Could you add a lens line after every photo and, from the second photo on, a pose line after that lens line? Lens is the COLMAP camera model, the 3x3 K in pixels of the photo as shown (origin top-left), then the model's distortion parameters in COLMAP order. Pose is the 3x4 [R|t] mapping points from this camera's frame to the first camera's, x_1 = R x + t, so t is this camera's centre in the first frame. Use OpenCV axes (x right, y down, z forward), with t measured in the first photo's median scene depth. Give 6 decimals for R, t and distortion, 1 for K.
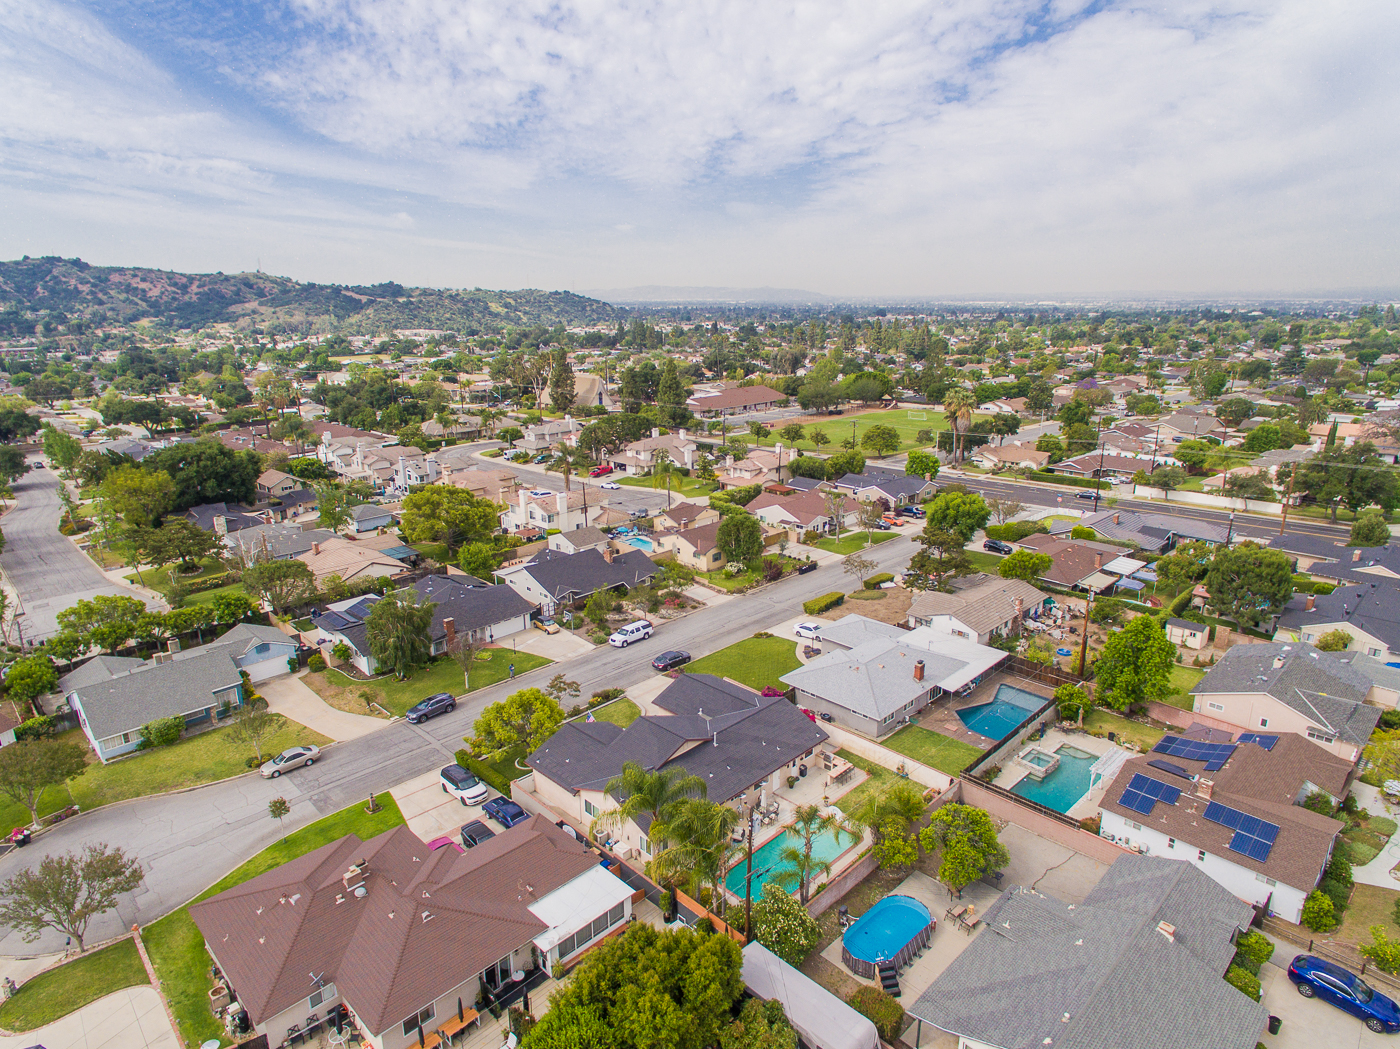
lens RADIAL K [[840.0, 0, 692.4], [0, 840.0, 530.2], [0, 0, 1]] dist [-0.004088, 0.001477]
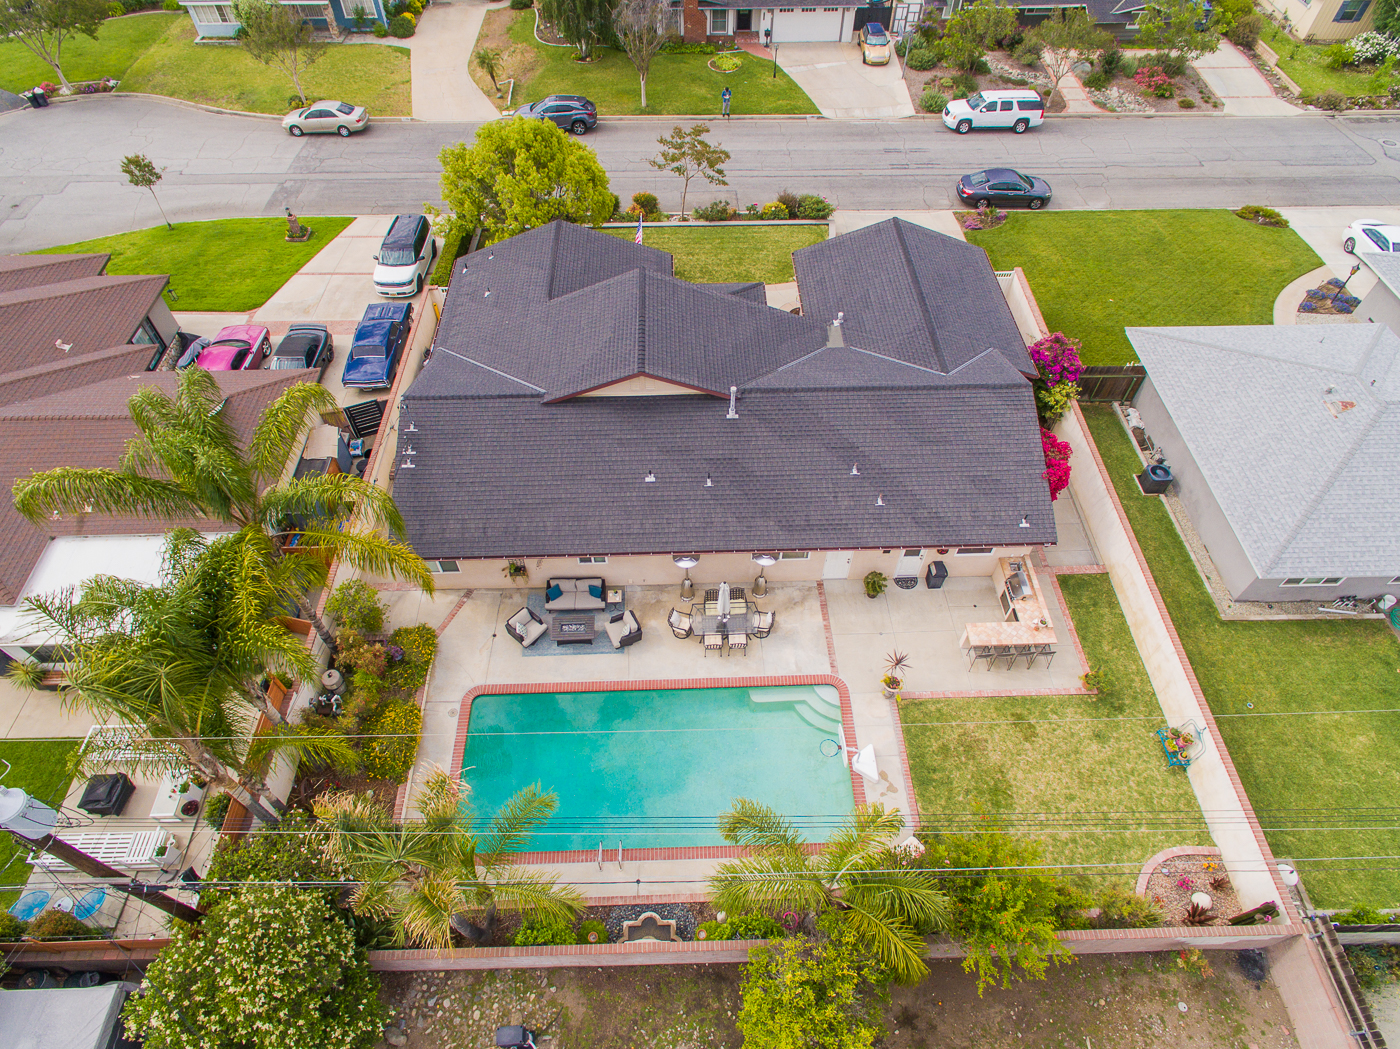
lens RADIAL K [[813.1, 0, 693.1], [0, 813.1, 532.6], [0, 0, 1]] dist [-0.002169, 0.004550]
pose [[0.724416, 0.546836, -0.419753, 0.139241], [-0.193526, 0.745733, 0.637518, 0.037822], [0.661642, -0.380595, 0.646048, 0.486393]]
